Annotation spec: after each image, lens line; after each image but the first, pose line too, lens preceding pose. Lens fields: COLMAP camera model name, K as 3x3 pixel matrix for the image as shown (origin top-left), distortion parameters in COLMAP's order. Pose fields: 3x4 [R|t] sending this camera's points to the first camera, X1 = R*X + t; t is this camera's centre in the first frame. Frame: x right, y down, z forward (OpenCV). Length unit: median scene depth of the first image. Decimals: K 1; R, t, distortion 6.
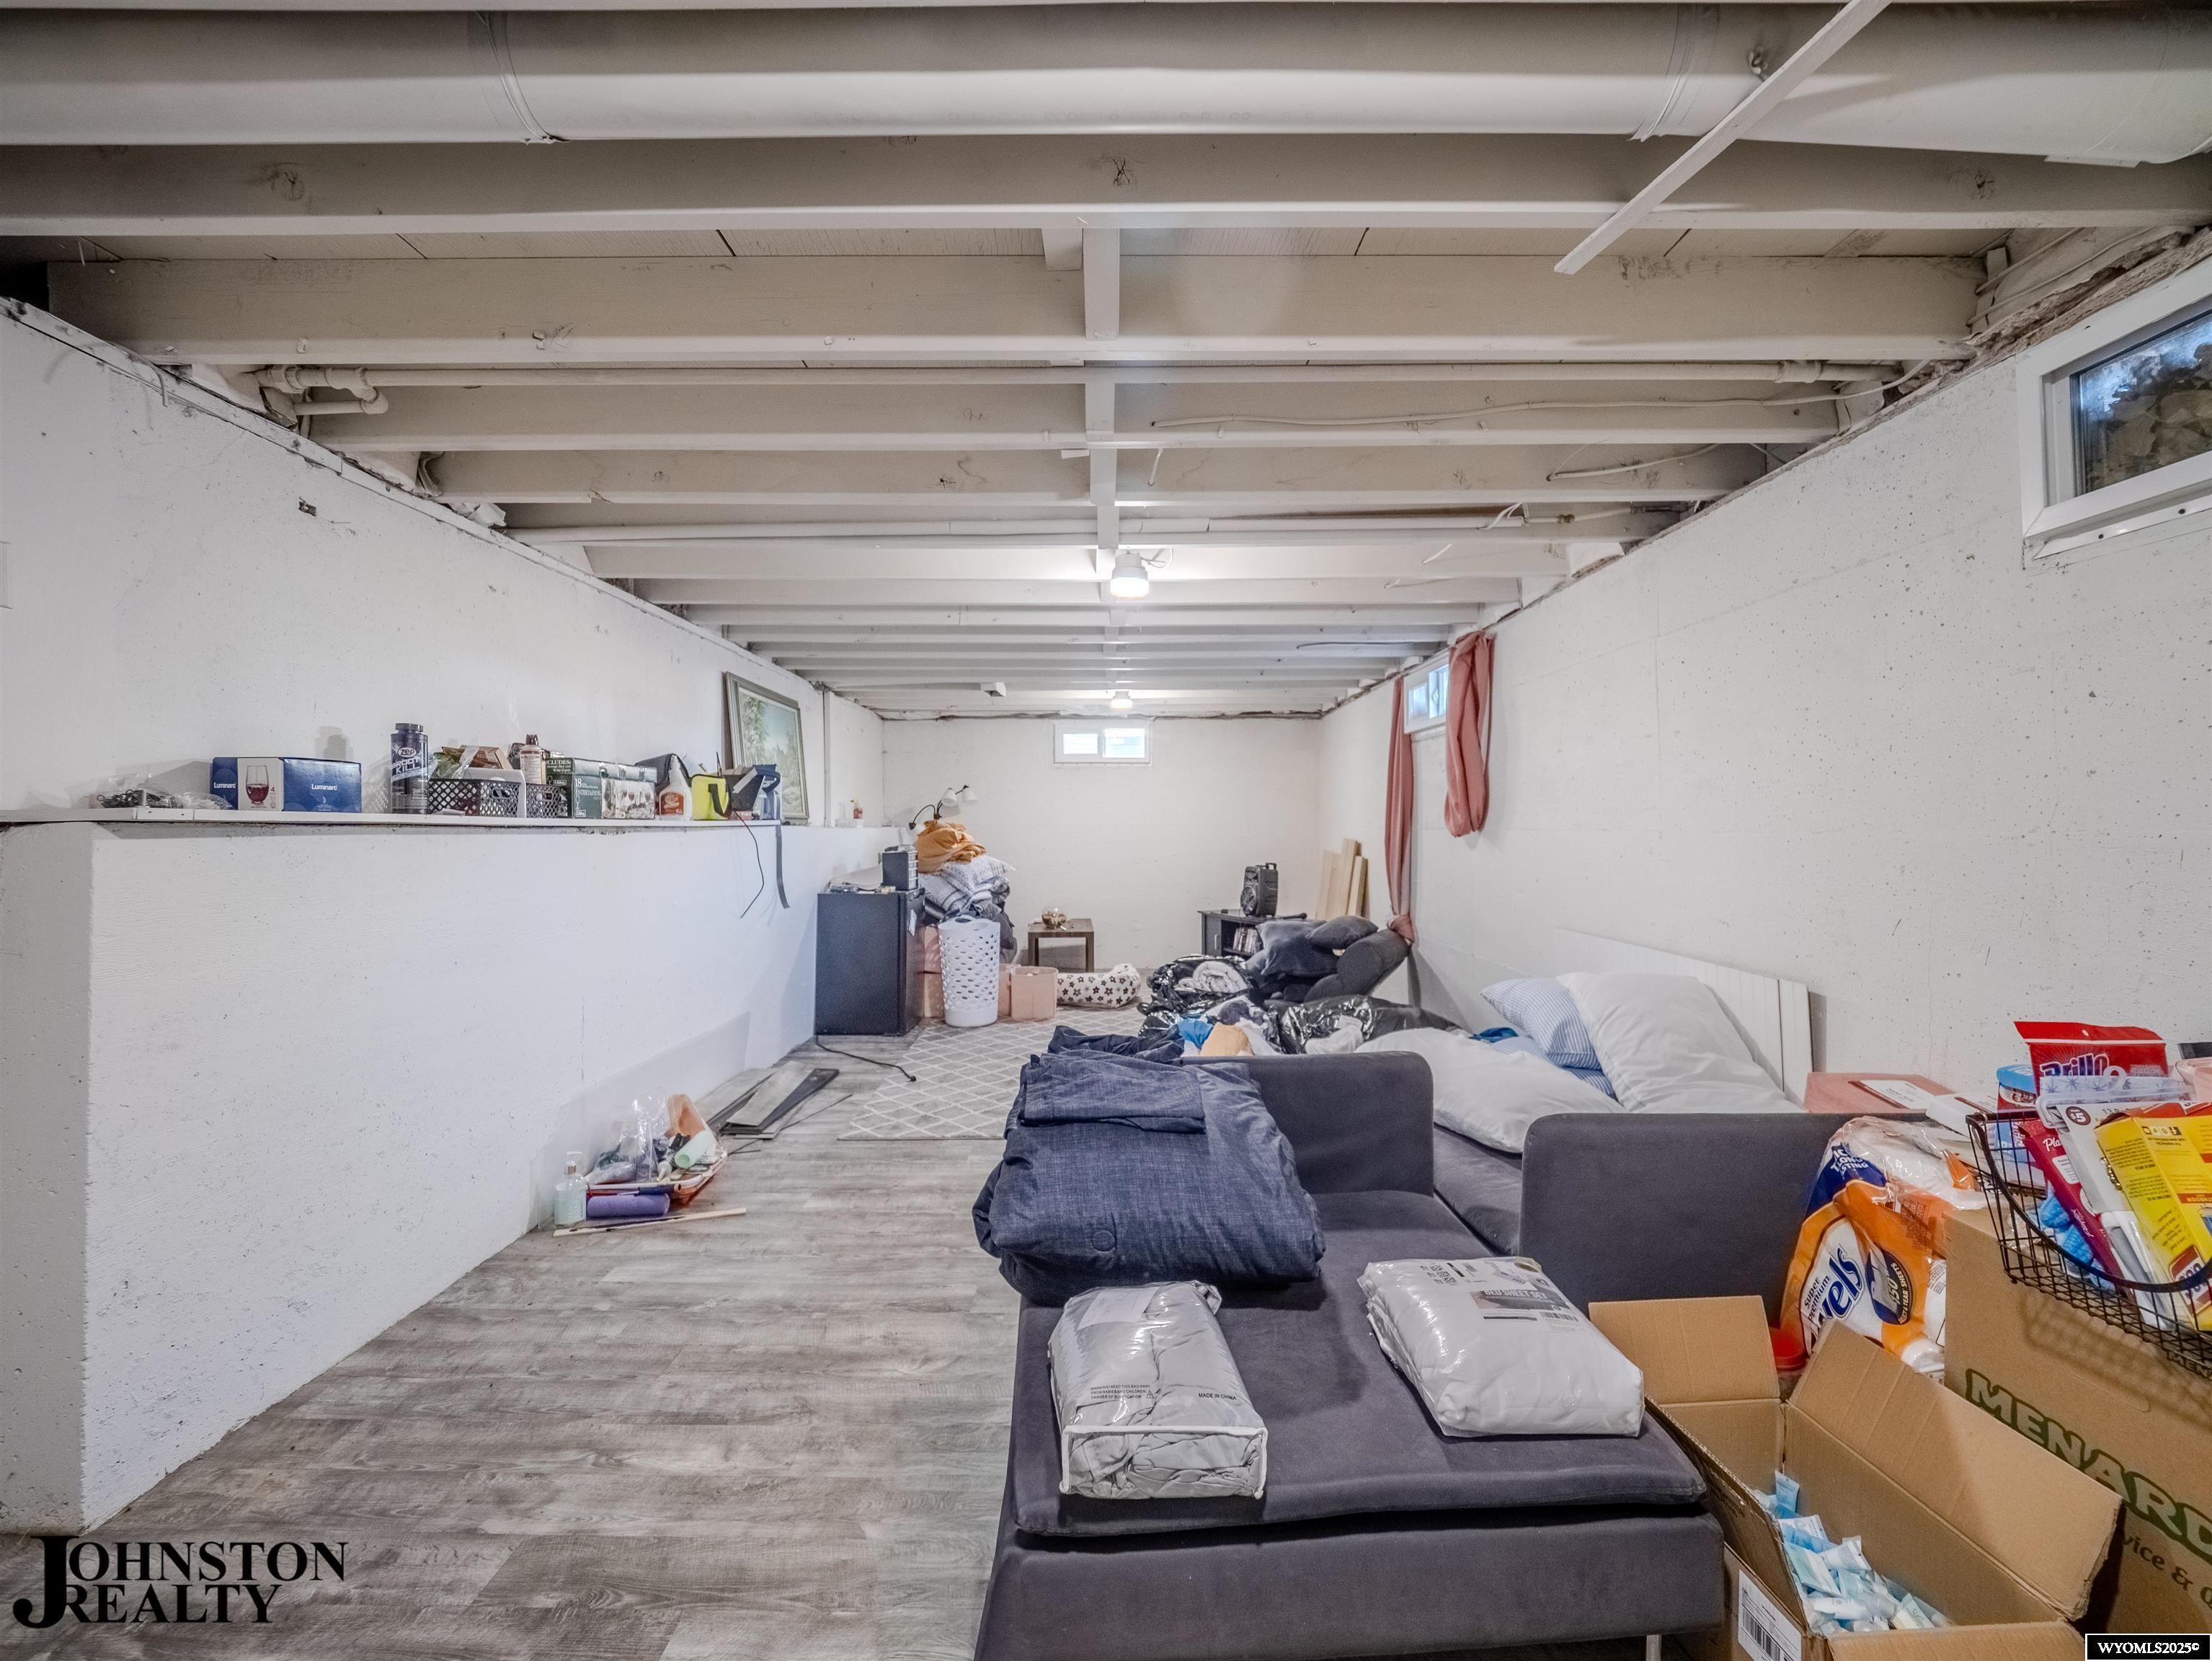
lens RADIAL K [[928.9, 0, 1086.8], [0, 928.9, 824.6], [0, 0, 1]] dist [-0.013357, 0.001125]
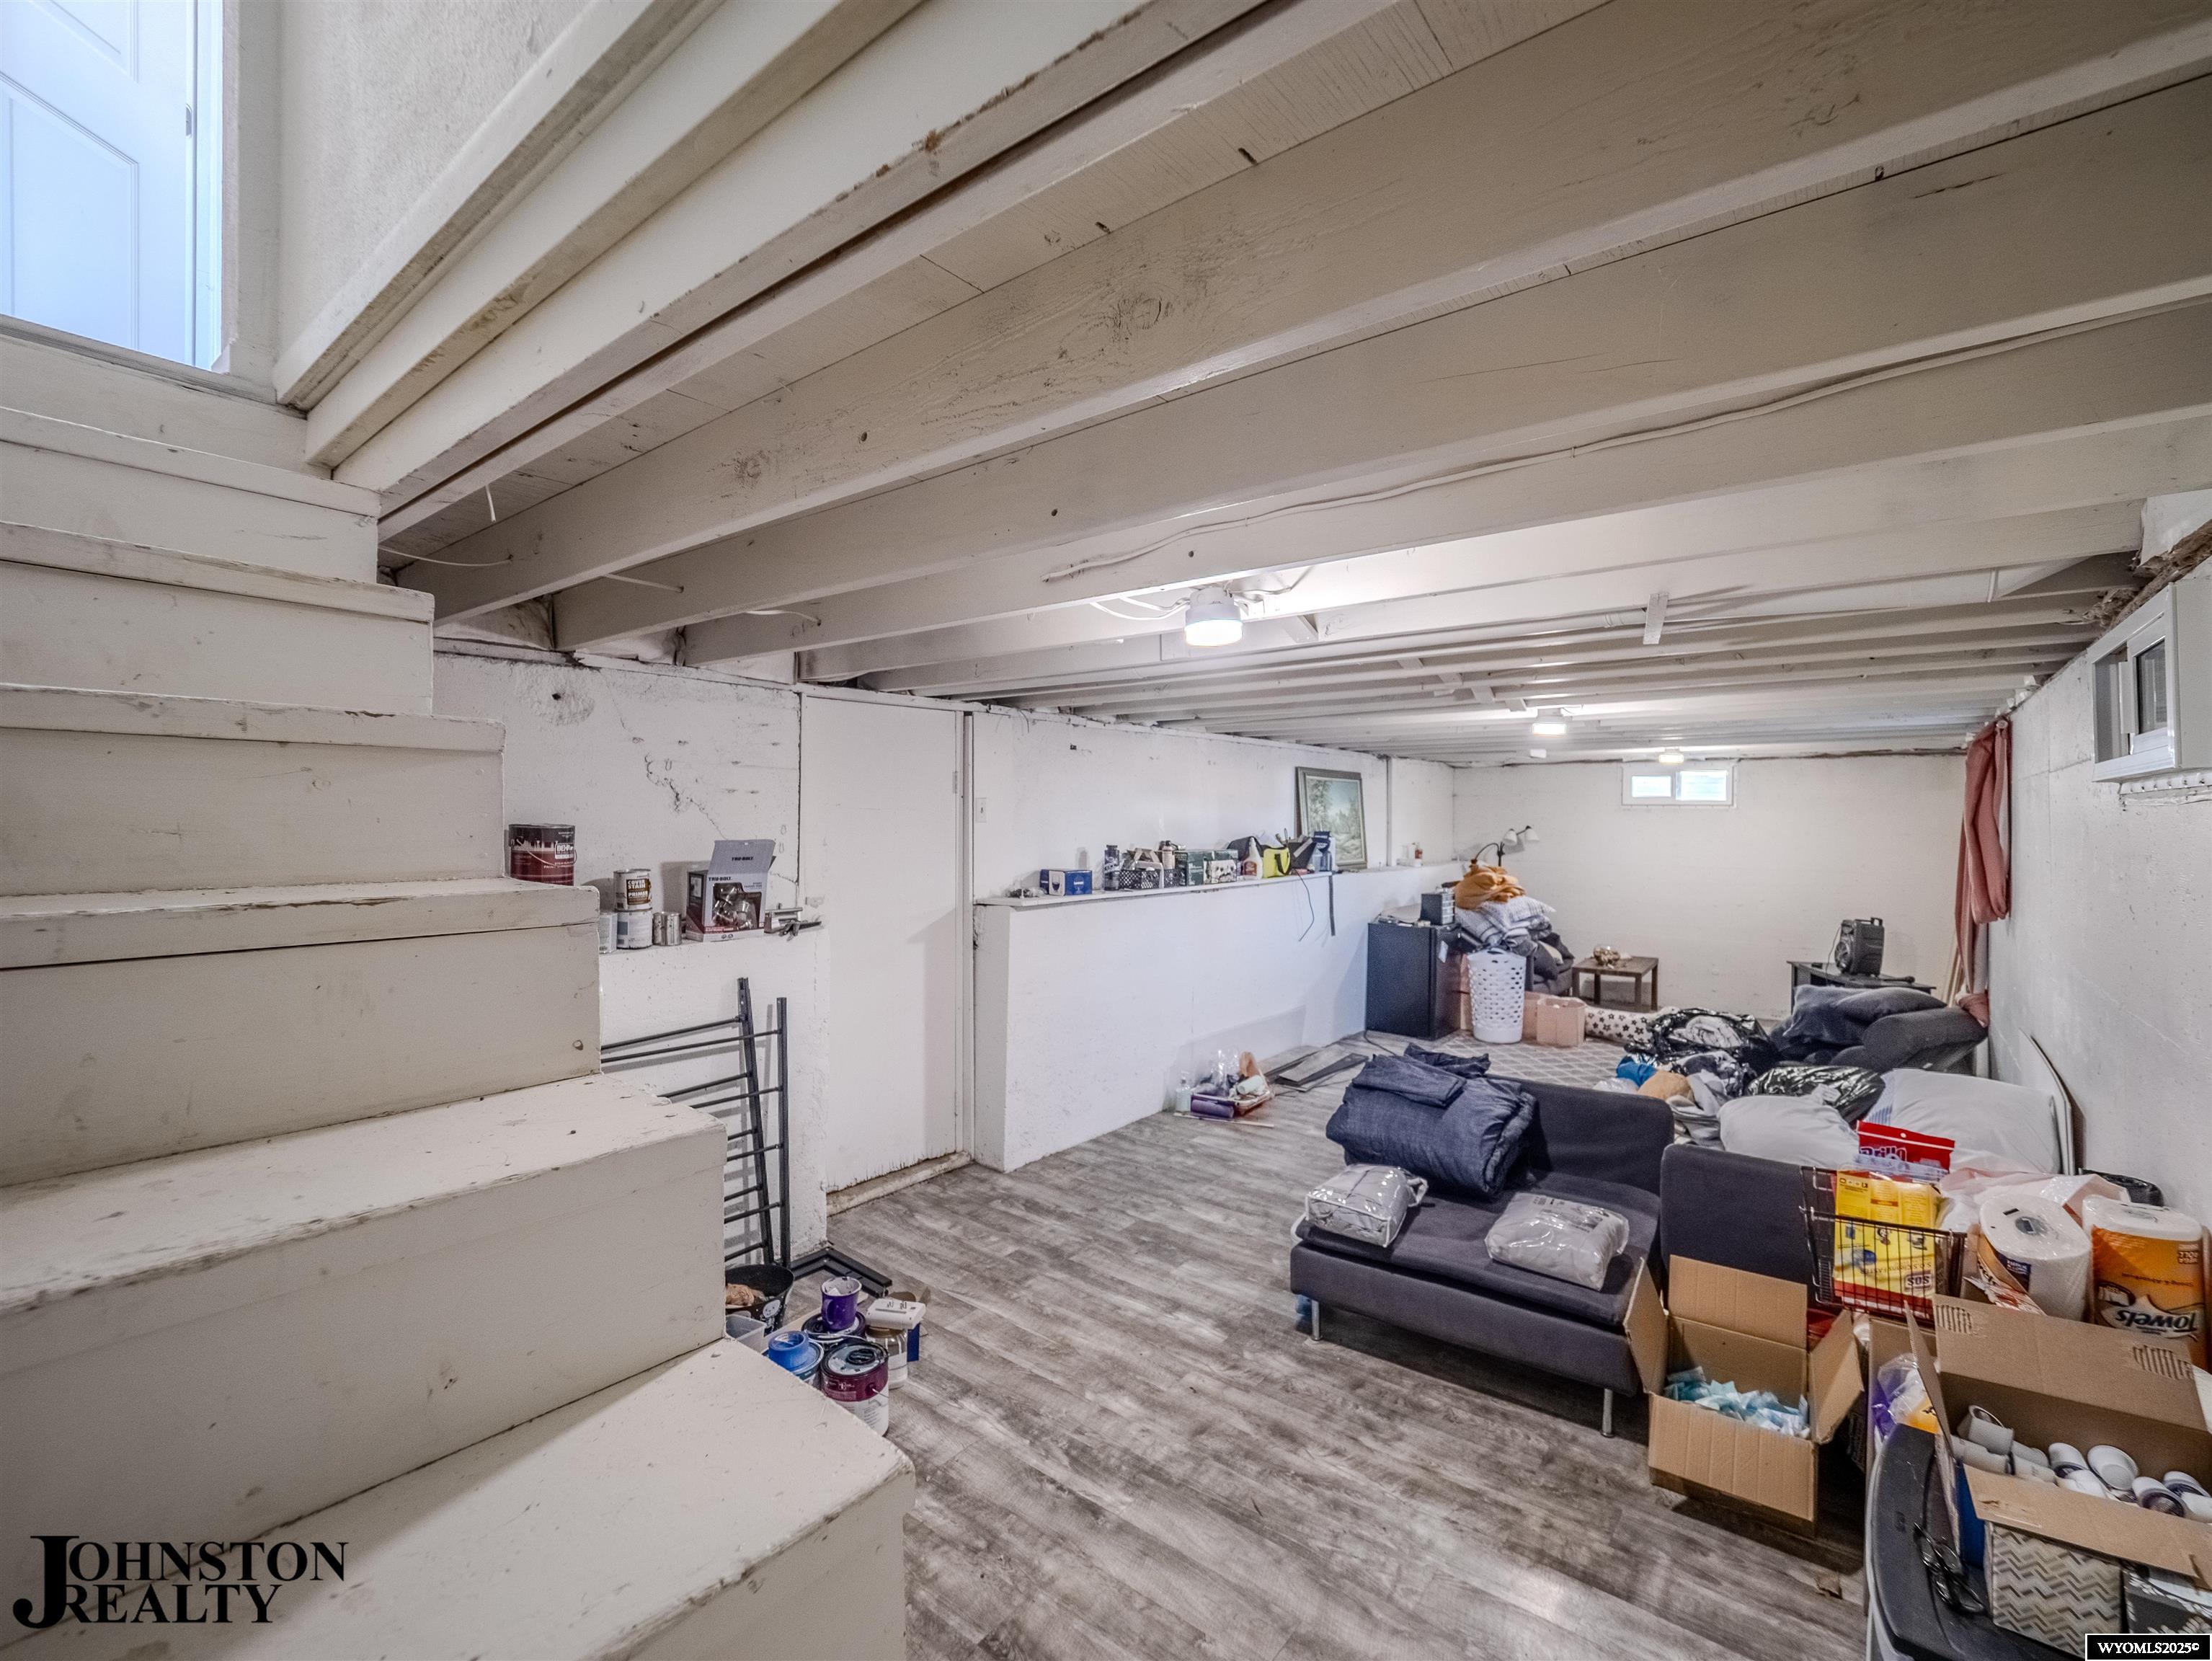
lens RADIAL K [[928.9, 0, 1100.2], [0, 928.9, 822.6], [0, 0, 1]] dist [-0.013357, 0.001125]
pose [[0.786561, 0.016067, -0.617303, 0.383136], [-0.011809, 0.999870, 0.010977, -0.134484], [0.617399, -0.001344, 0.786649, -0.473092]]
